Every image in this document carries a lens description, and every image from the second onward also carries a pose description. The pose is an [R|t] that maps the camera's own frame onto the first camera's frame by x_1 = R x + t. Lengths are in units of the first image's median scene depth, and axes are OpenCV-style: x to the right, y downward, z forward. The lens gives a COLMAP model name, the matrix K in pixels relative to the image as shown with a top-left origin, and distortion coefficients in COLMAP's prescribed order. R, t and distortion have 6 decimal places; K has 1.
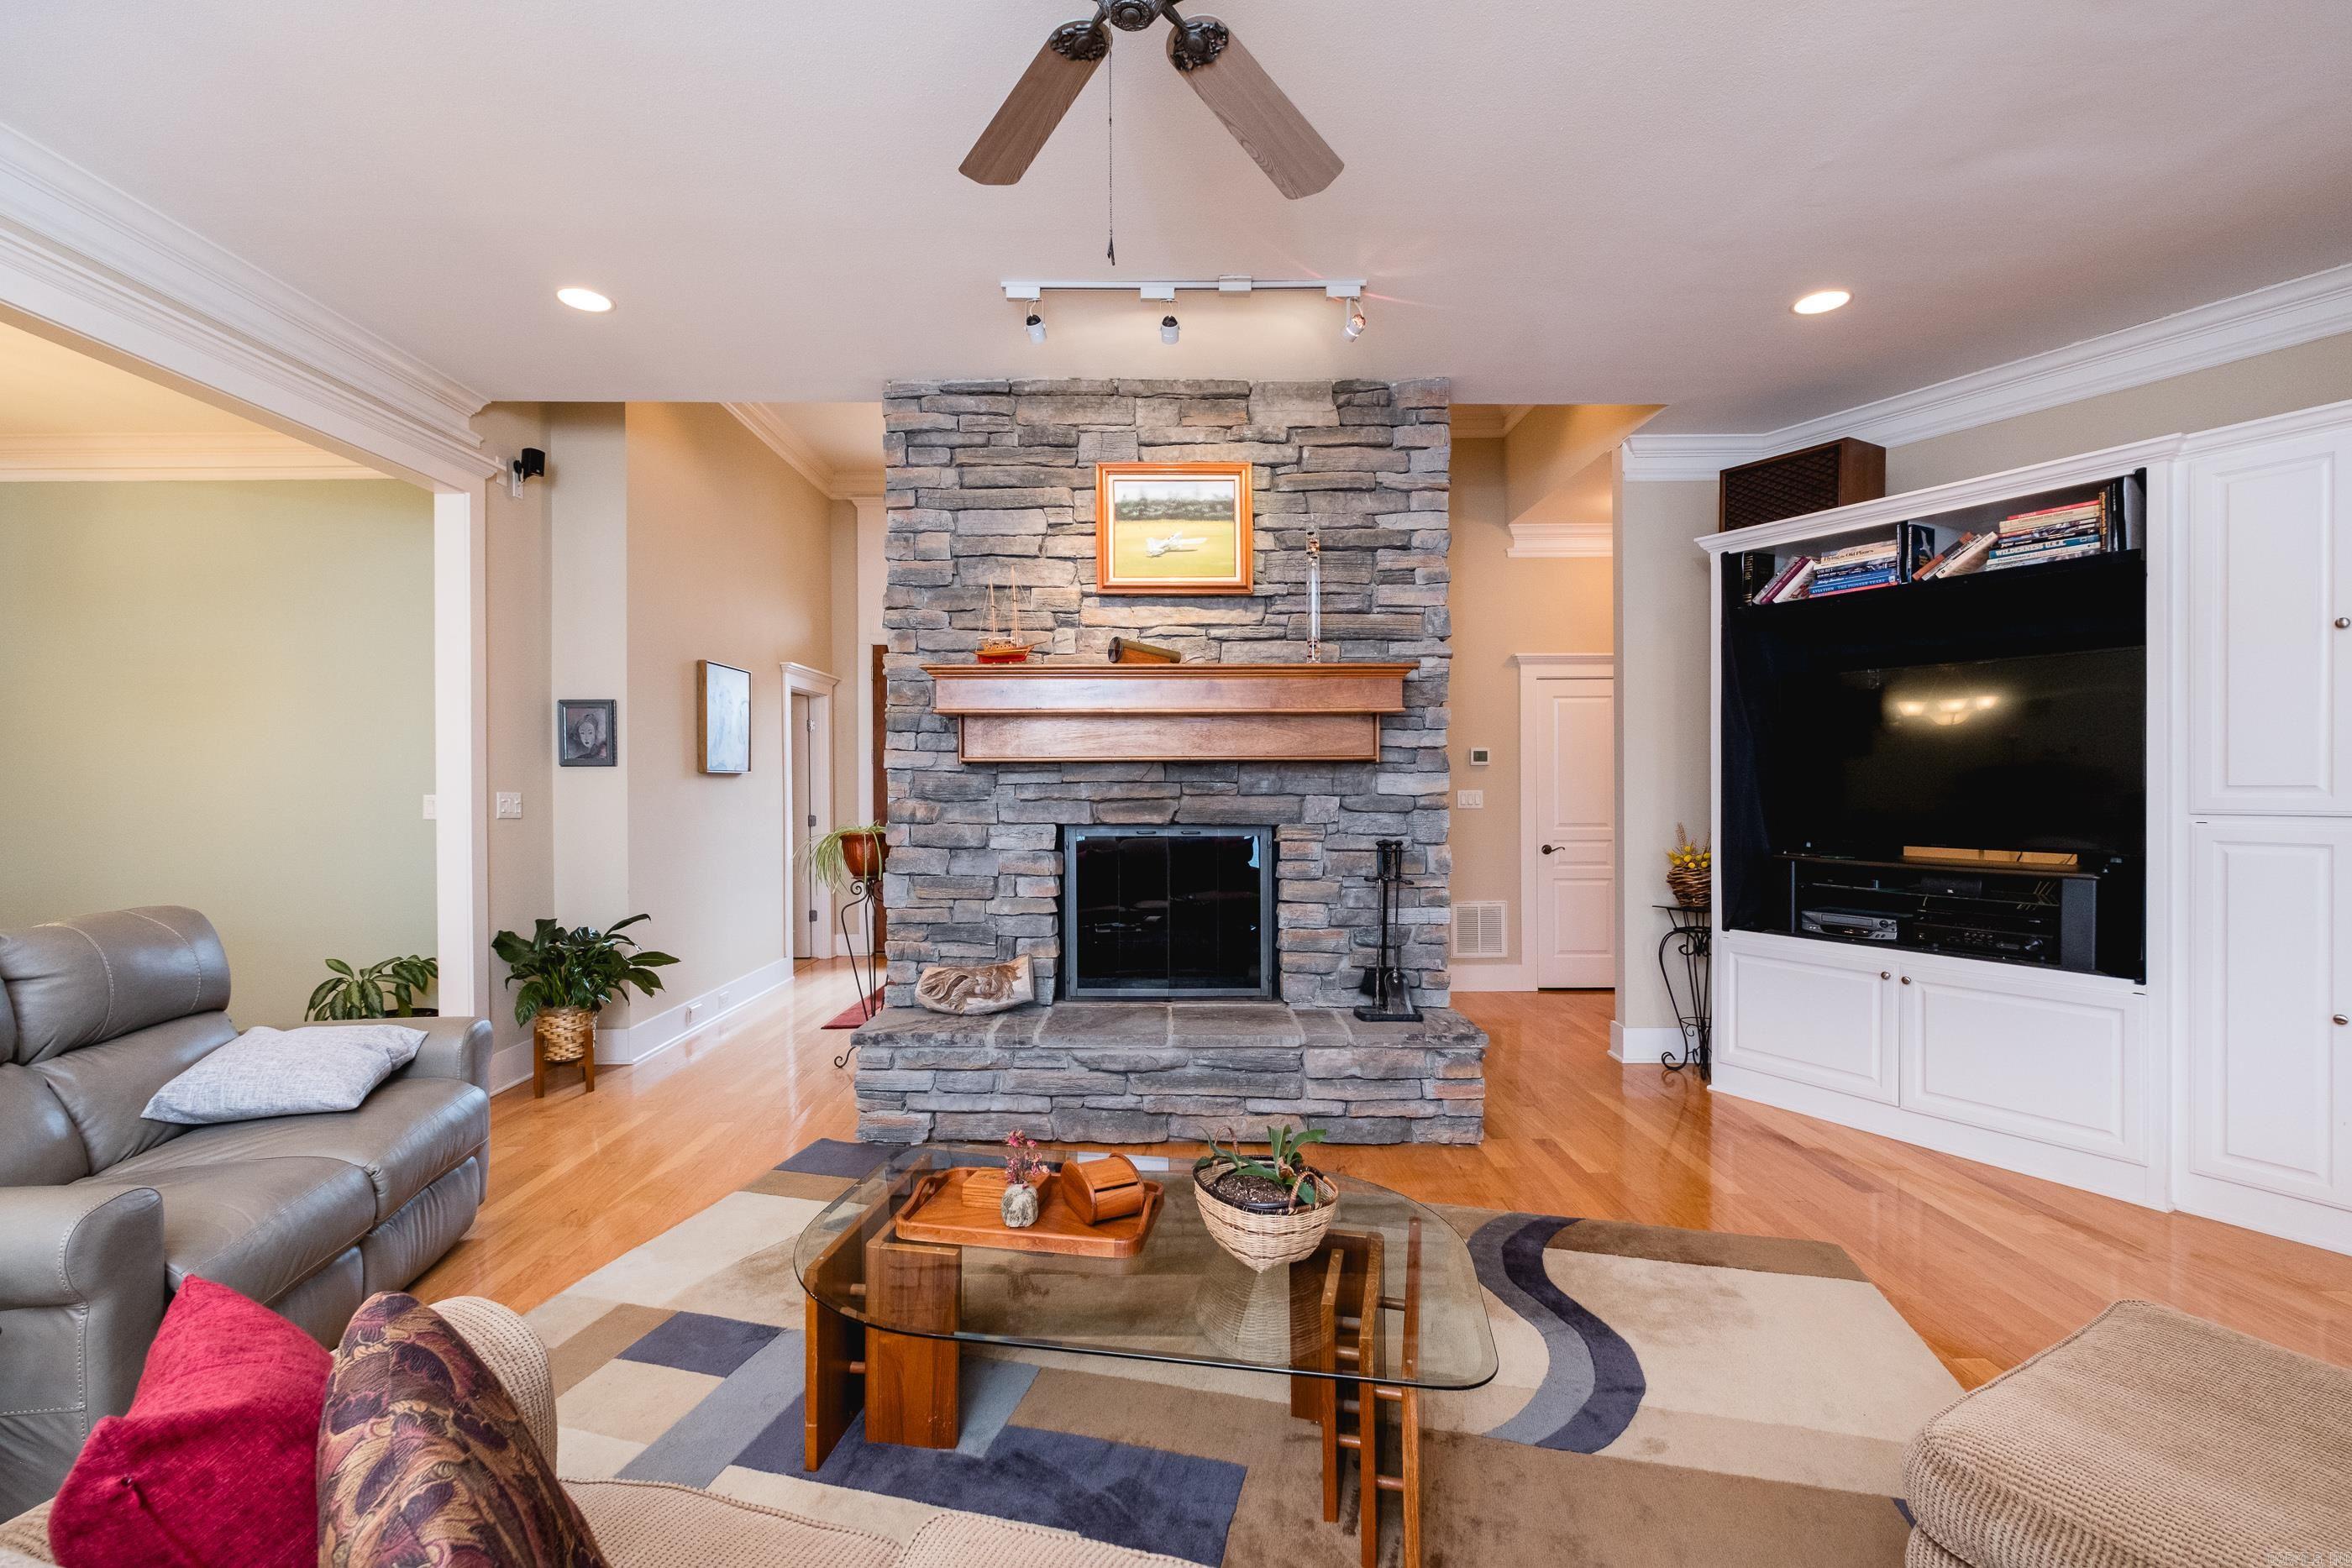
lens RADIAL K [[1040.7, 0, 1173.1], [0, 1040.7, 791.9], [0, 0, 1]] dist [0.014430, -0.013079]
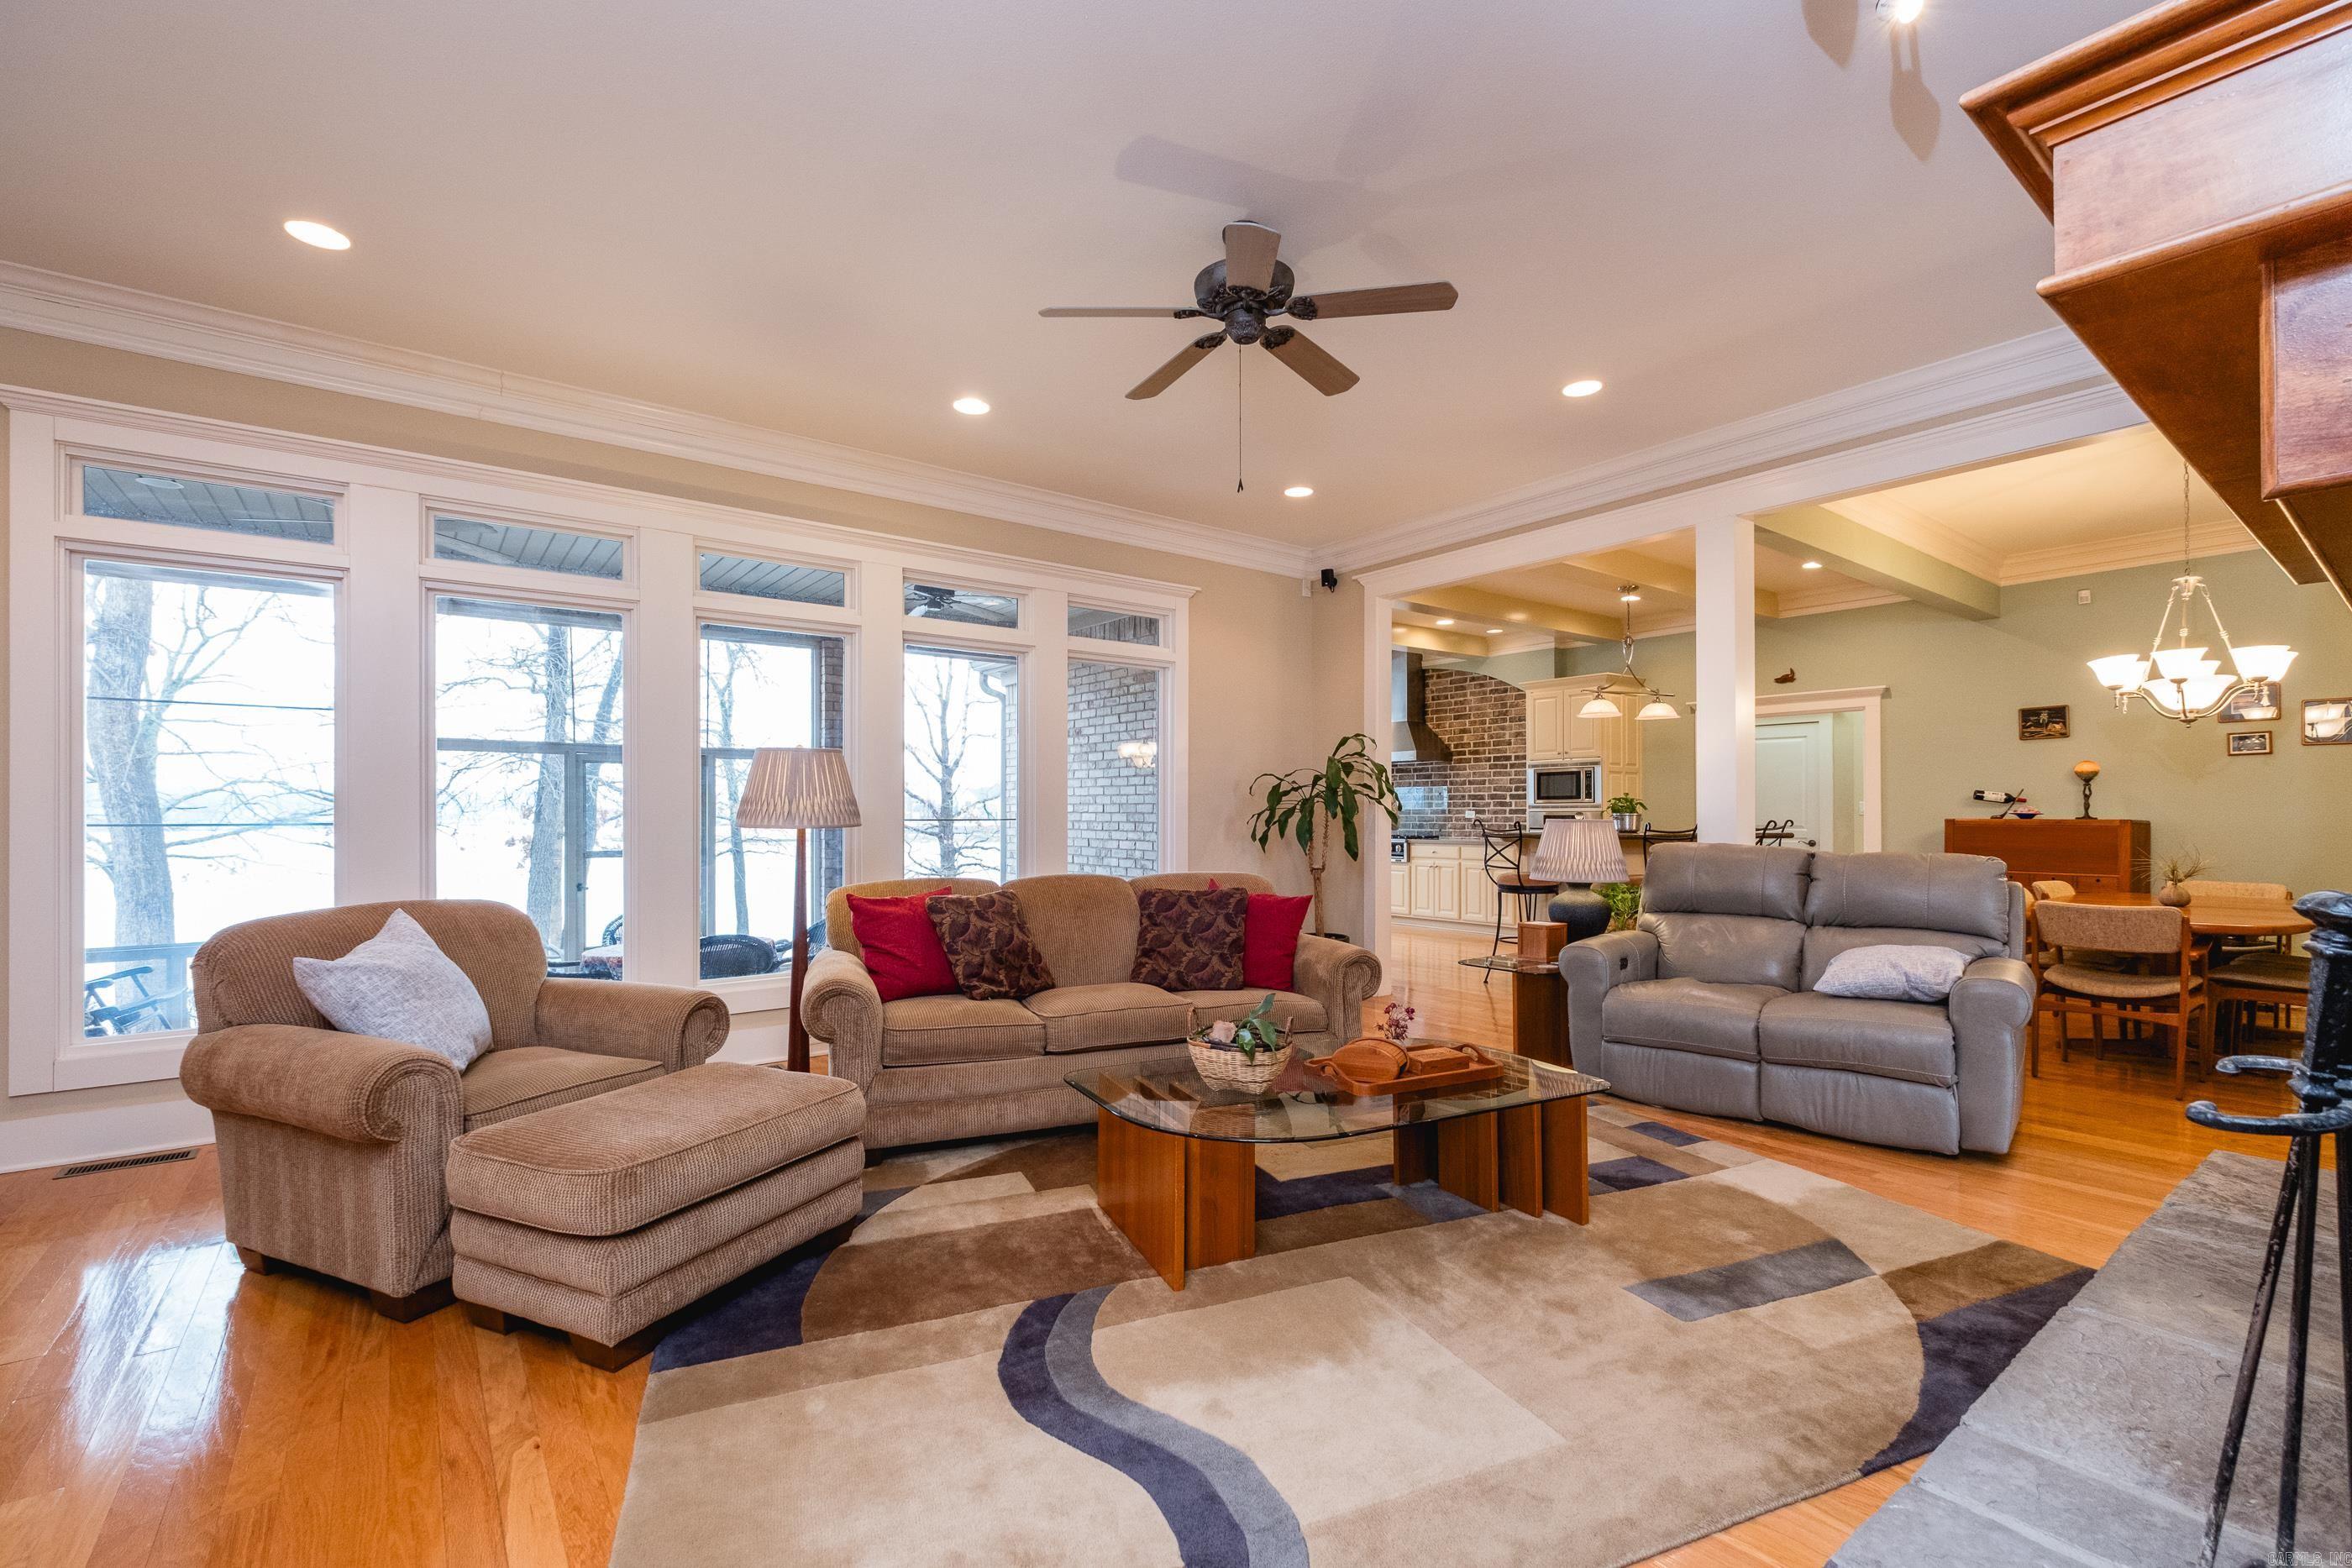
lens RADIAL K [[1018.0, 0, 1205.9], [0, 1018.0, 810.4], [0, 0, 1]] dist [0.008978, -0.000085]
pose [[-0.788012, 0.003508, -0.615650, 0.465933], [0.000381, 0.999986, 0.005210, 0.029038], [0.615660, 0.003871, -0.788002, 0.997408]]
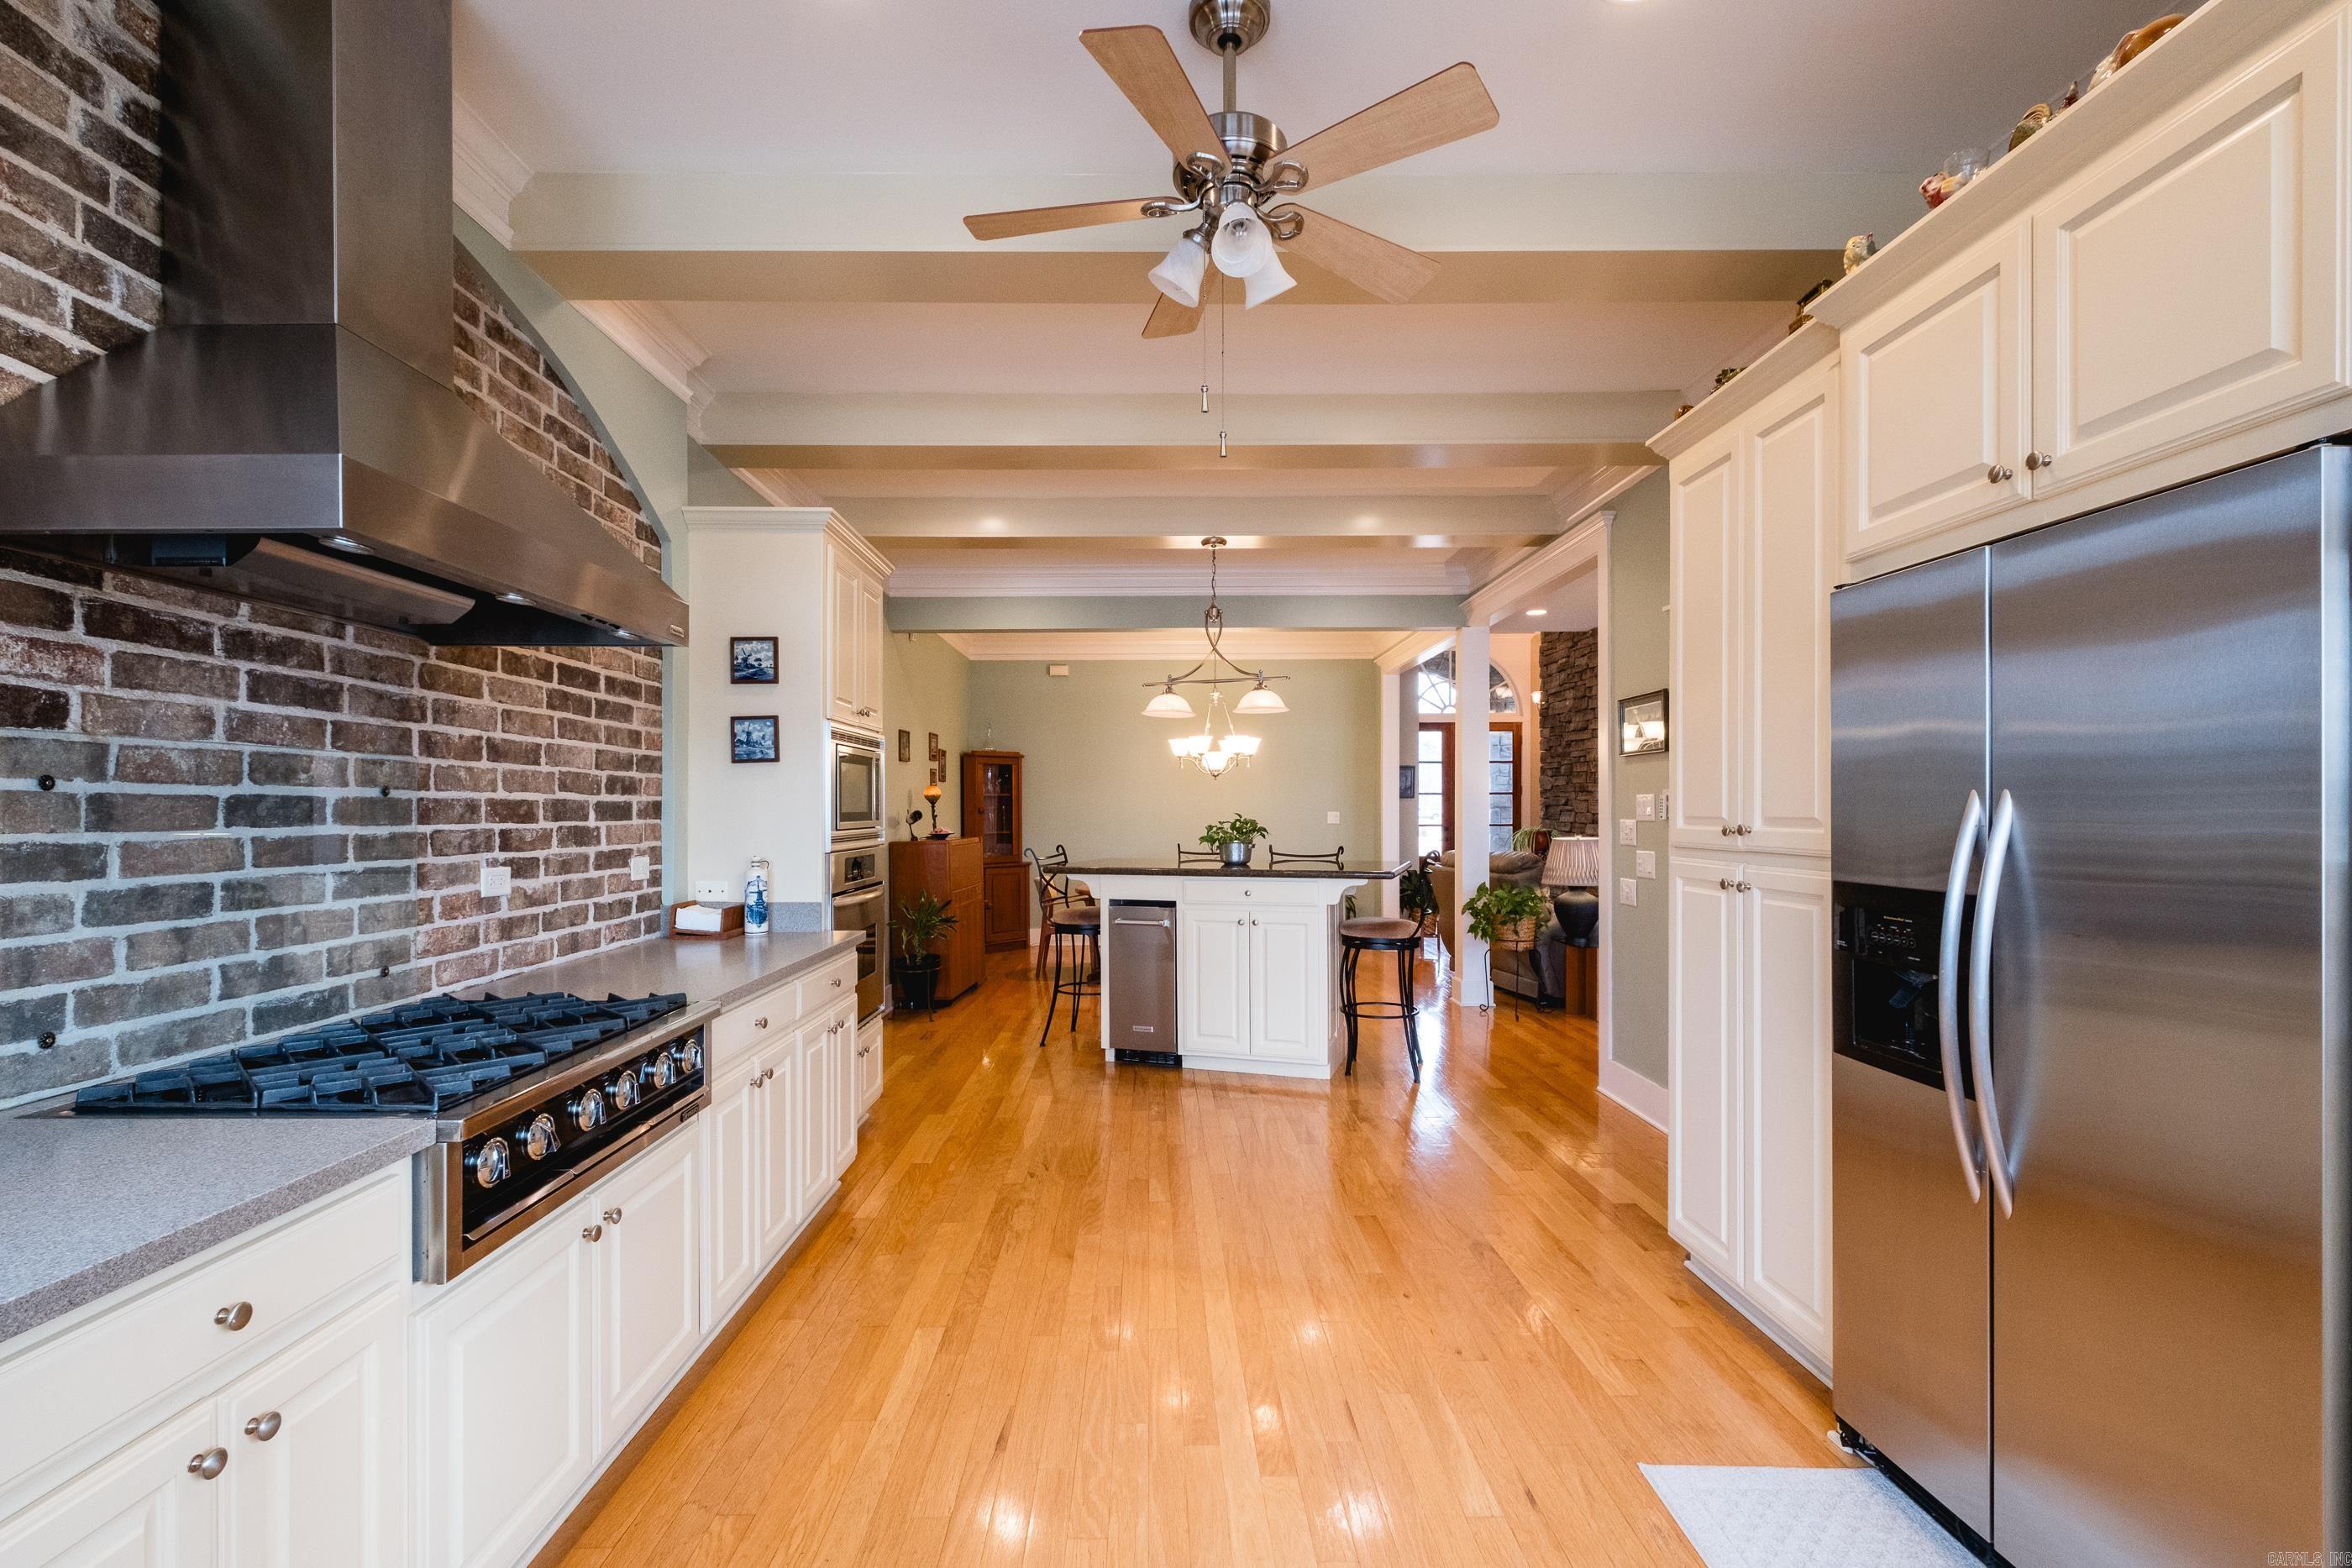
lens RADIAL K [[1040.7, 0, 1173.1], [0, 1040.7, 791.9], [0, 0, 1]] dist [0.014430, -0.013079]
pose [[0.999962, 0.003803, 0.007839, -1.204406], [-0.003627, 0.999744, -0.022314, 0.010621], [-0.007922, 0.022285, 0.999720, -1.225405]]
